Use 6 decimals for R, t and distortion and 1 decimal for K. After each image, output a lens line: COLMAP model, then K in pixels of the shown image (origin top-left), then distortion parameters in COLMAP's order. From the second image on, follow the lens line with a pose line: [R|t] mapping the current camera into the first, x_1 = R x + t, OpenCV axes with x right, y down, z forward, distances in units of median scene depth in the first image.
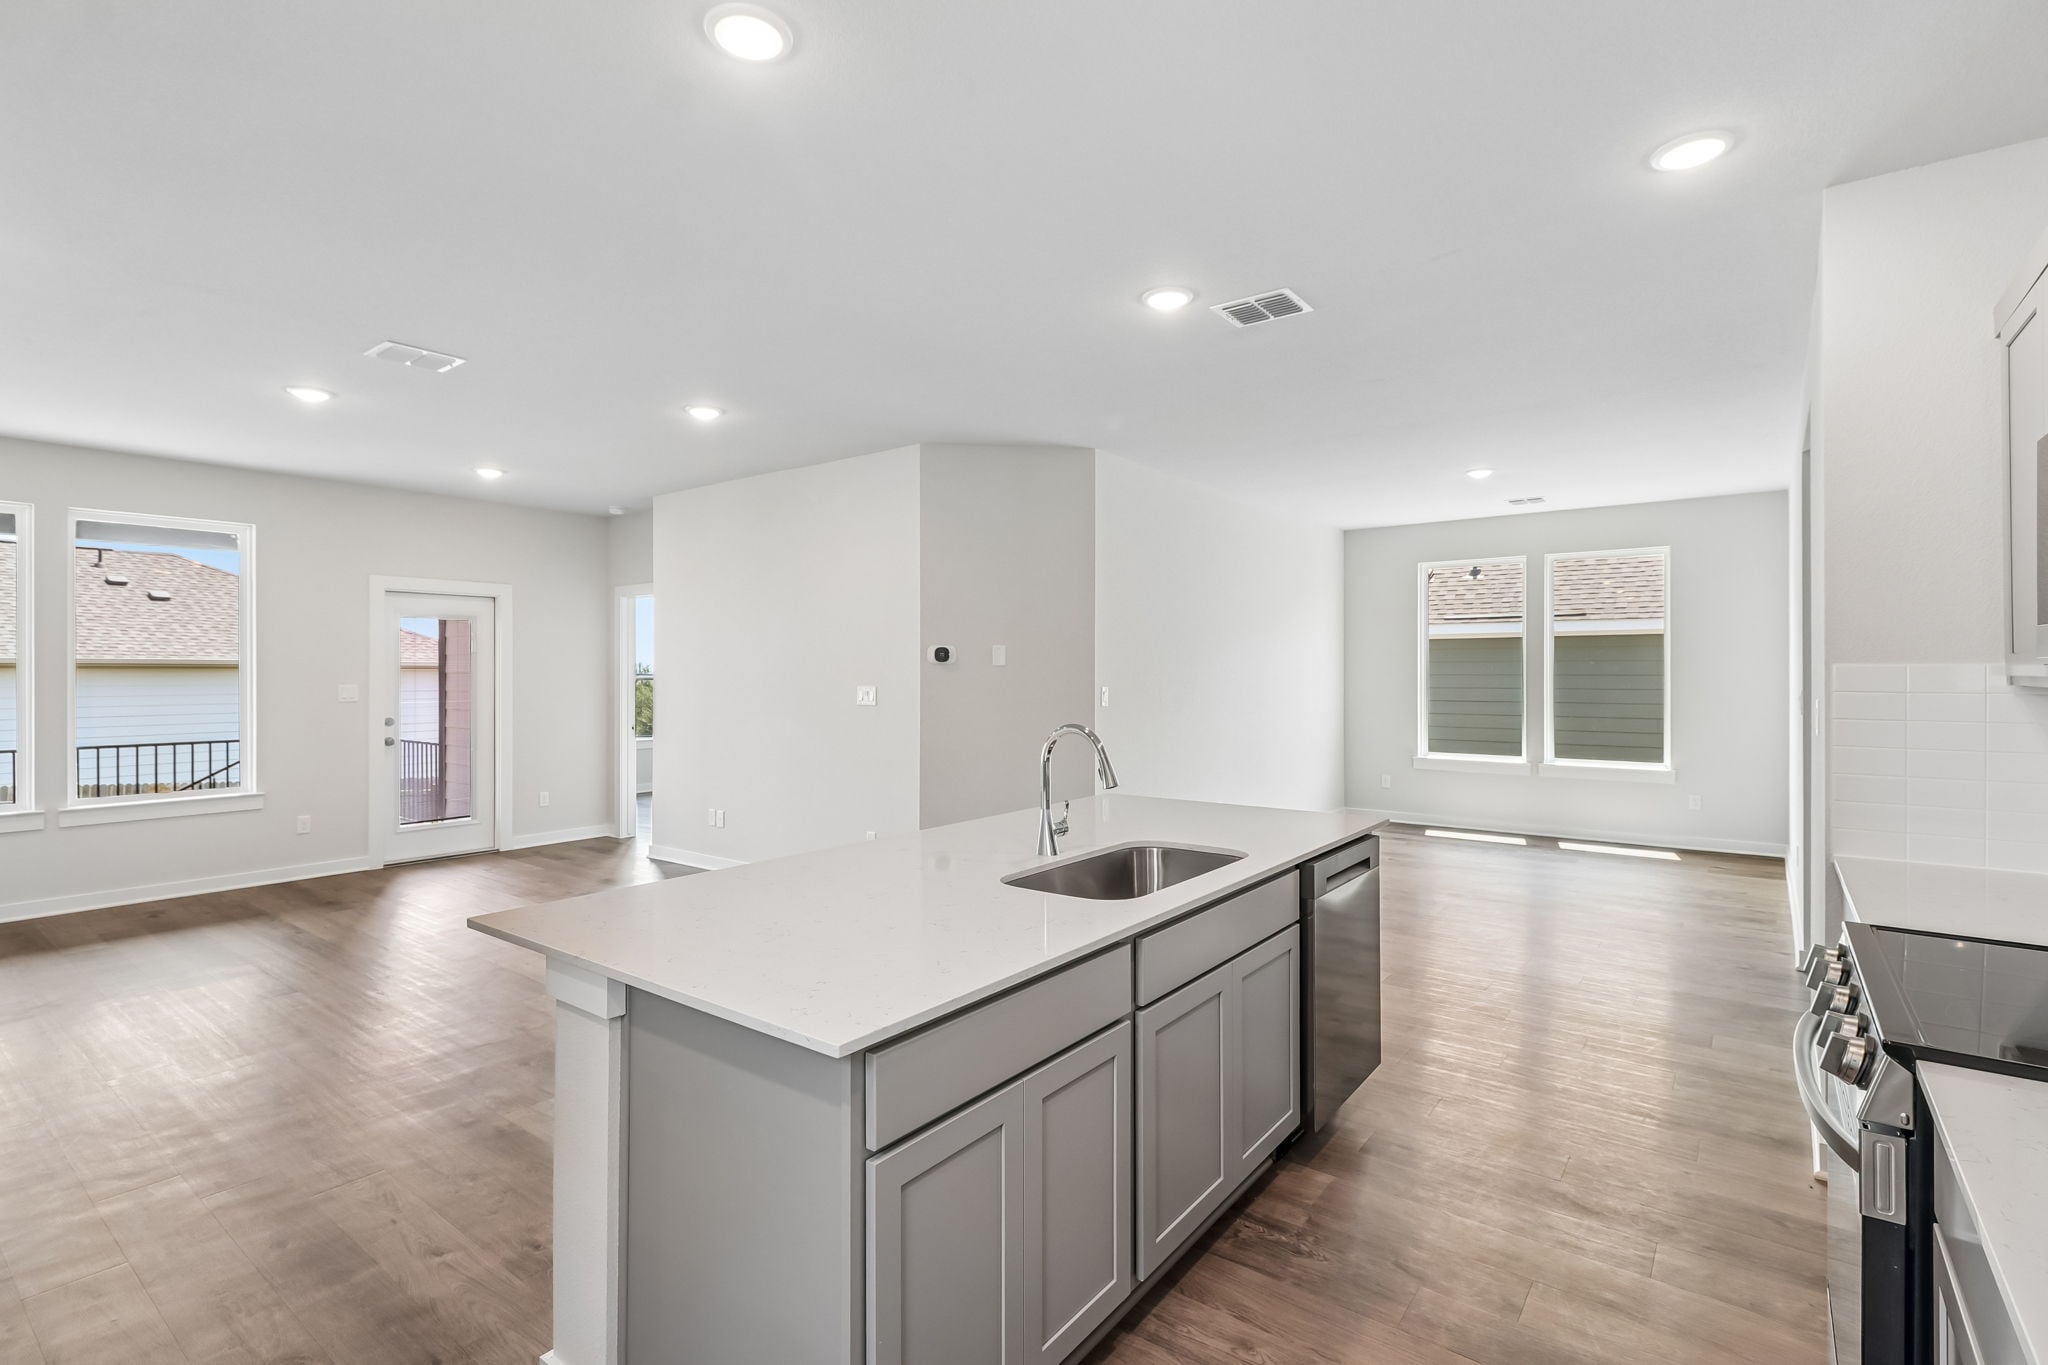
lens RADIAL K [[953.4, 0, 1053.8], [0, 953.4, 679.2], [0, 0, 1]] dist [0.006773, -0.005880]
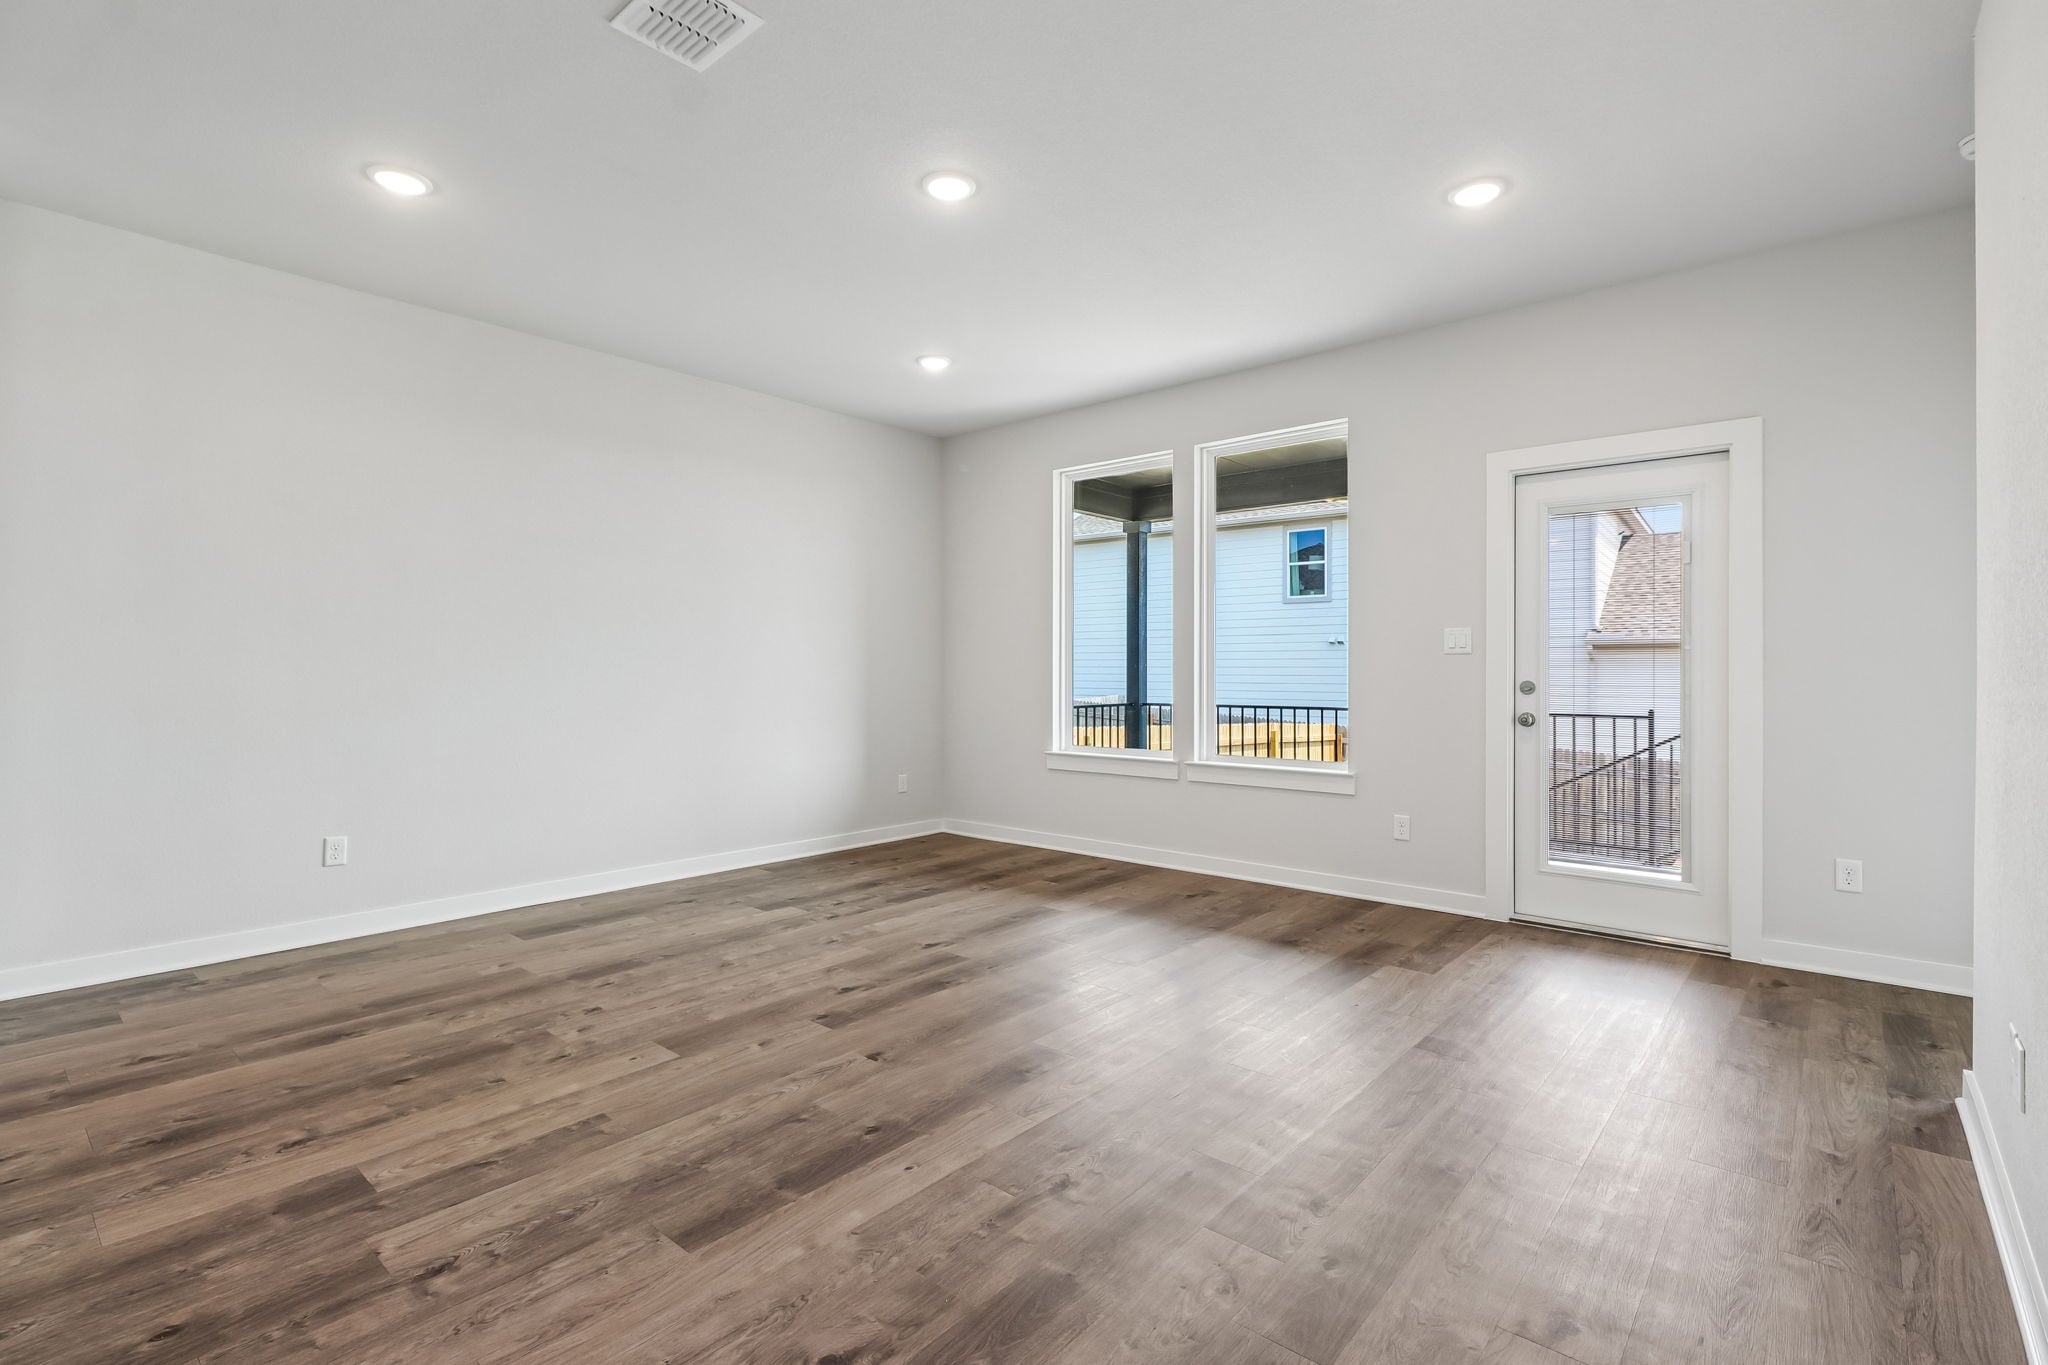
lens RADIAL K [[953.4, 0, 1022.1], [0, 953.4, 689.9], [0, 0, 1]] dist [0.006773, -0.005880]
pose [[-0.075337, 0.022899, -0.996895, -0.051530], [-0.008442, 0.999686, 0.023601, 0.030799], [0.997122, 0.010193, -0.075120, 0.663091]]
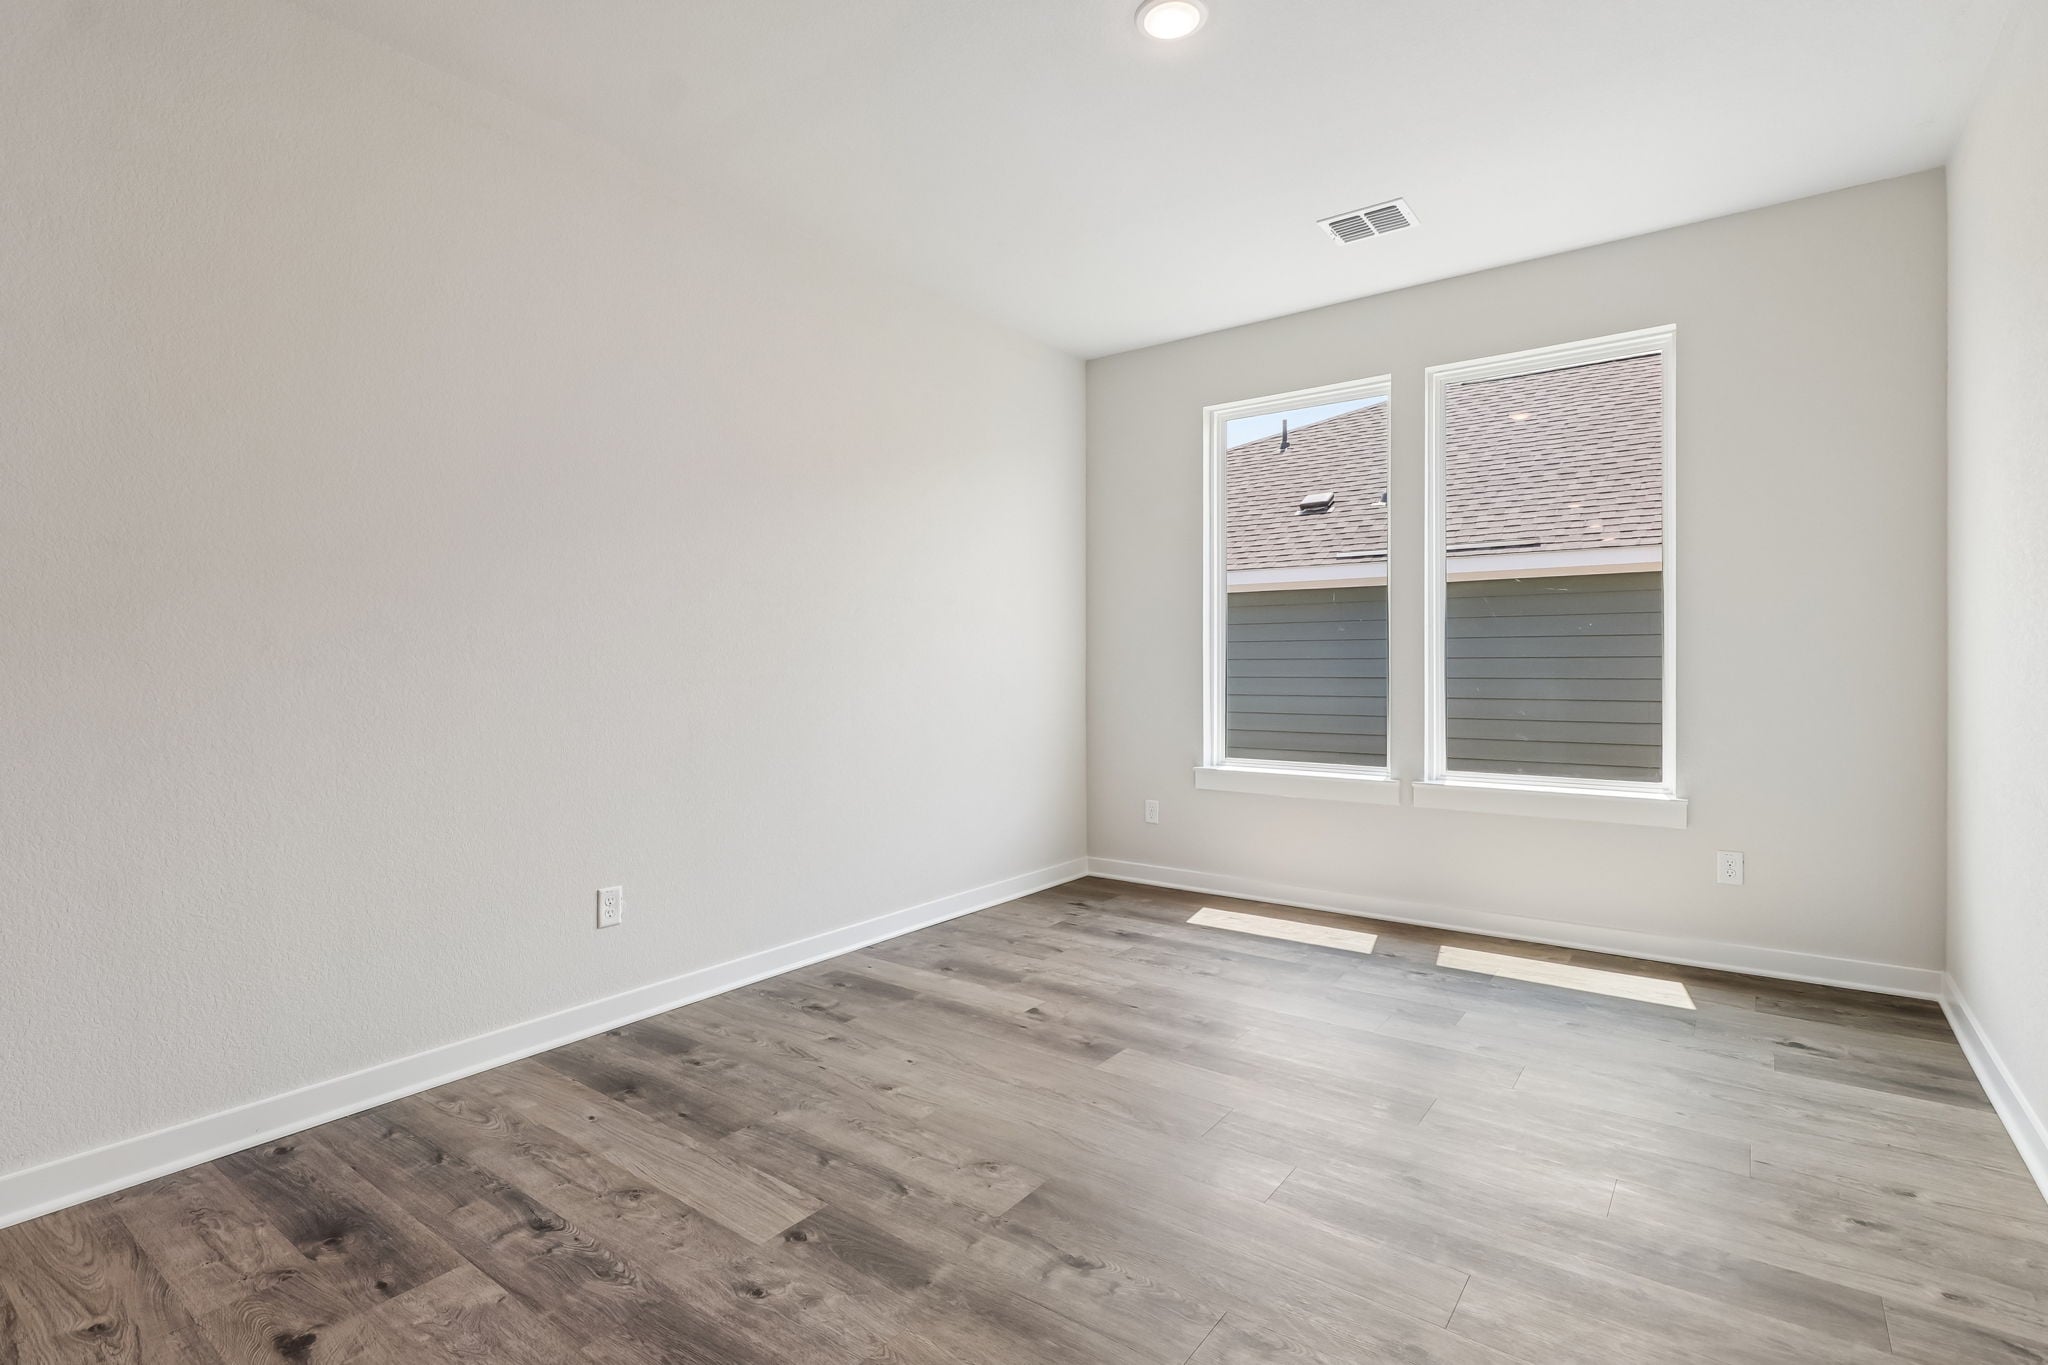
lens RADIAL K [[953.4, 0, 1028.0], [0, 953.4, 690.9], [0, 0, 1]] dist [0.006773, -0.005880]
pose [[0.999864, -0.003639, -0.016101, 0.336087], [0.003899, 0.999861, 0.016190, 0.033390], [0.016040, -0.016250, 0.999739, 0.528092]]
